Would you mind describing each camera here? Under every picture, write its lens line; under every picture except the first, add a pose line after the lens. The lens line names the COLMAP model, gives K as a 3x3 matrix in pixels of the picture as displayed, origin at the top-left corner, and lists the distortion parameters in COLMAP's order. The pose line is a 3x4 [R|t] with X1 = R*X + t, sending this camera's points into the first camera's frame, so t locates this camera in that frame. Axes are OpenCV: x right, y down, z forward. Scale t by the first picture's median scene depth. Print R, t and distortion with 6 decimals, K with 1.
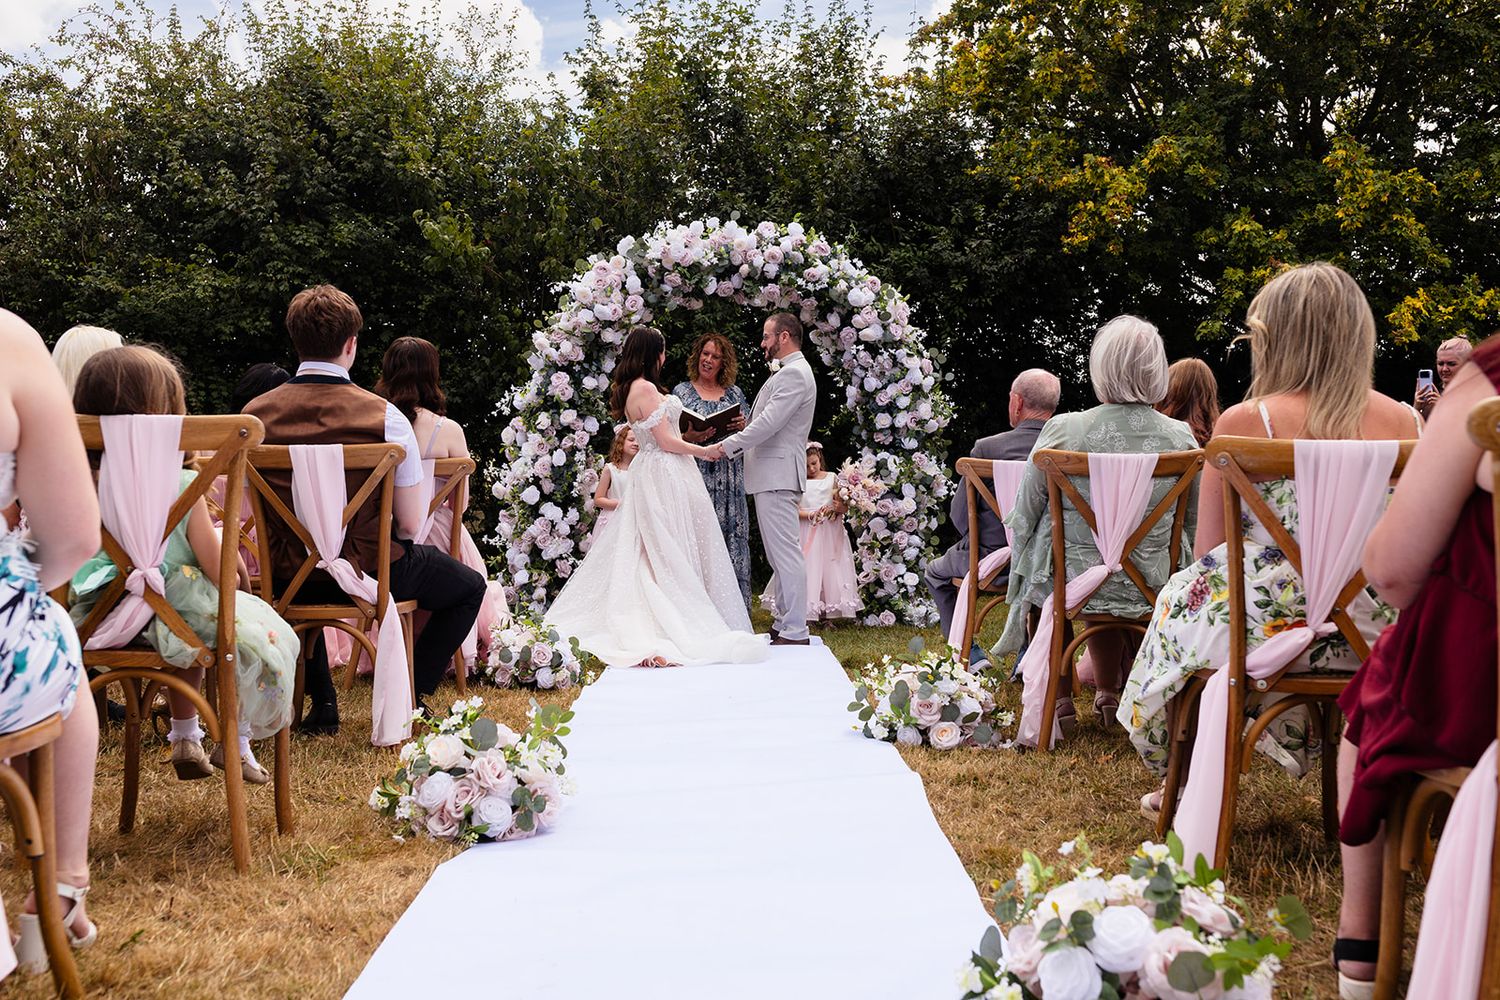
lens RADIAL K [[1552.0, 0, 750.0], [0, 1552.0, 500.0], [0, 0, 1]] dist [0.044291, 0.004998]
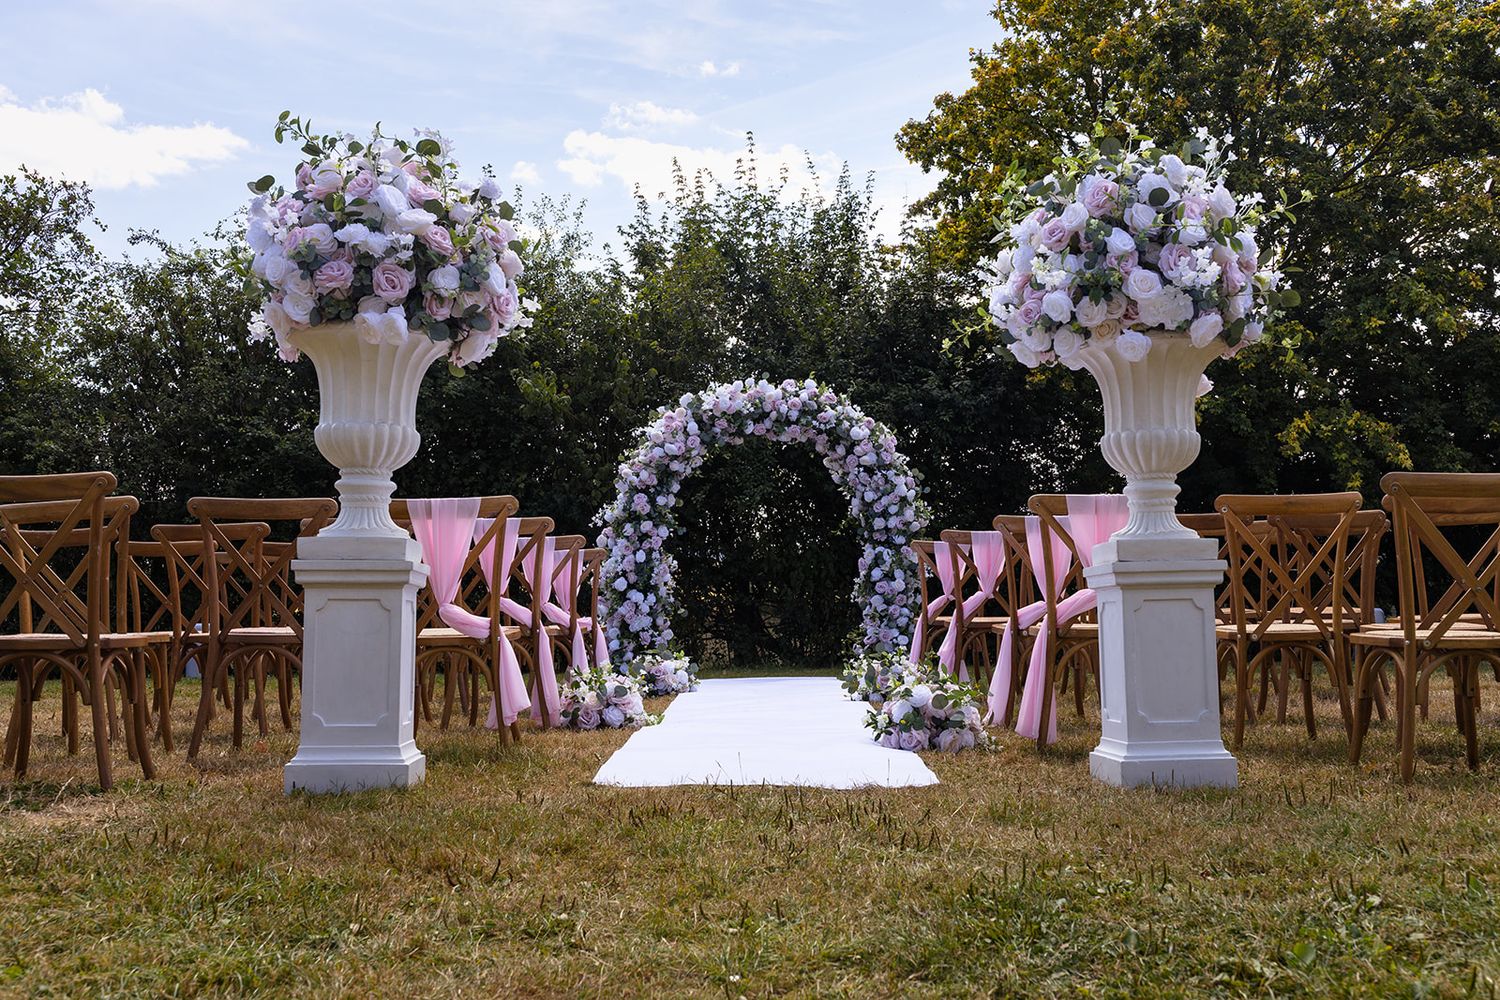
lens RADIAL K [[1552.0, 0, 750.0], [0, 1552.0, 500.0], [0, 0, 1]] dist [0.044291, 0.004998]
pose [[0.999515, -0.024420, -0.019334, 0.000206], [0.022914, 0.996951, -0.074590, 0.026634], [0.021097, 0.074111, 0.997027, -0.348454]]
